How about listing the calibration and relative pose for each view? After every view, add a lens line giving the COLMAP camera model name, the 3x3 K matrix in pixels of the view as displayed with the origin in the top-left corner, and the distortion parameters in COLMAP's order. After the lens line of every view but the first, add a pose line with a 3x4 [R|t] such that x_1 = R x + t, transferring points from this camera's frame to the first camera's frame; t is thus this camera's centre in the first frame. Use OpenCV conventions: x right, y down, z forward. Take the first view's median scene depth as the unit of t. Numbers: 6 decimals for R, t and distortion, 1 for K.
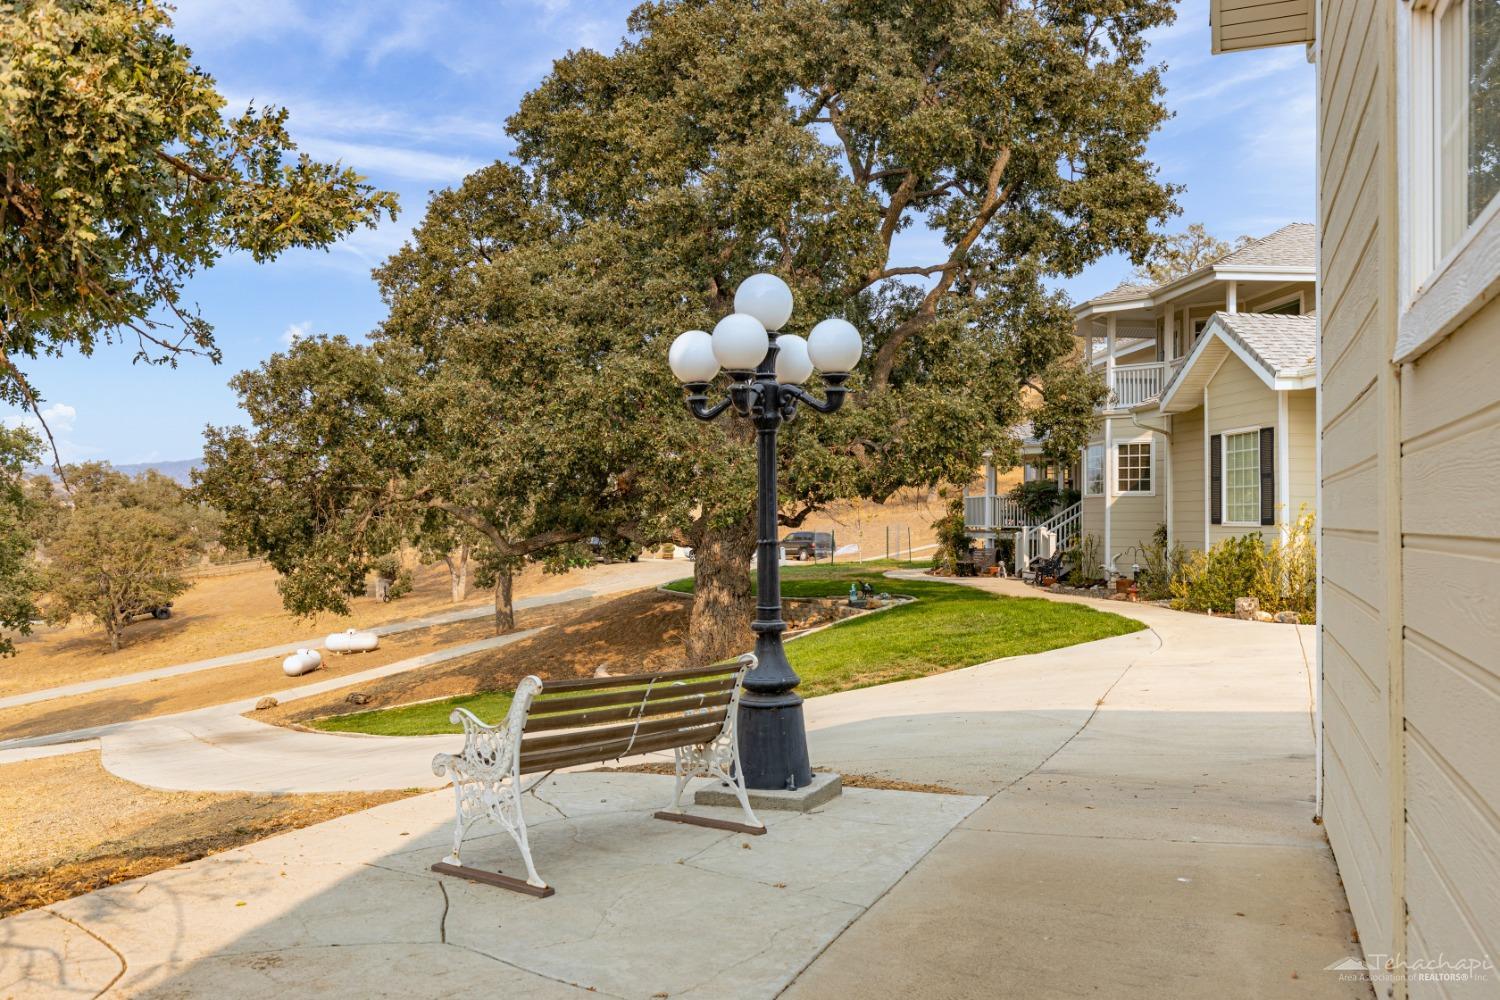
lens RADIAL K [[1225.9, 0, 750.0], [0, 1225.9, 500.0], [0, 0, 1]] dist [0.005447, 0.000548]
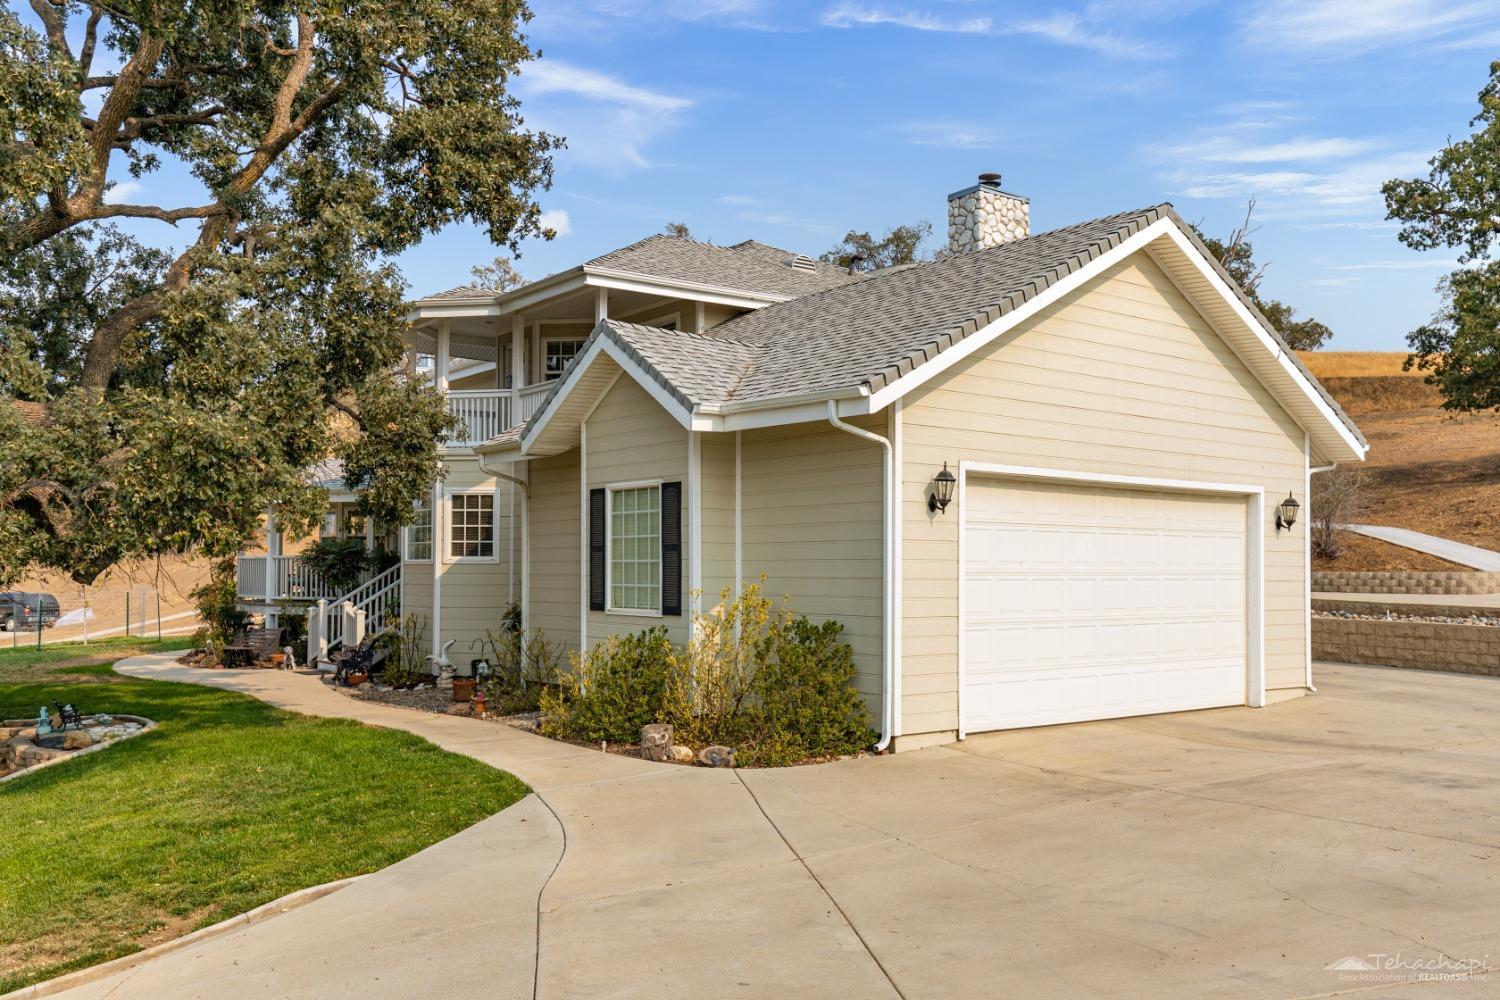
lens RADIAL K [[1279.2, 0, 749.4], [0, 1279.2, 528.3], [0, 0, 1]] dist [0.004162, 0.005923]
pose [[0.852405, 0.011849, 0.522747, 0.056908], [-0.005997, 0.999899, -0.012884, -0.019955], [-0.522847, 0.007847, 0.852390, 0.296401]]
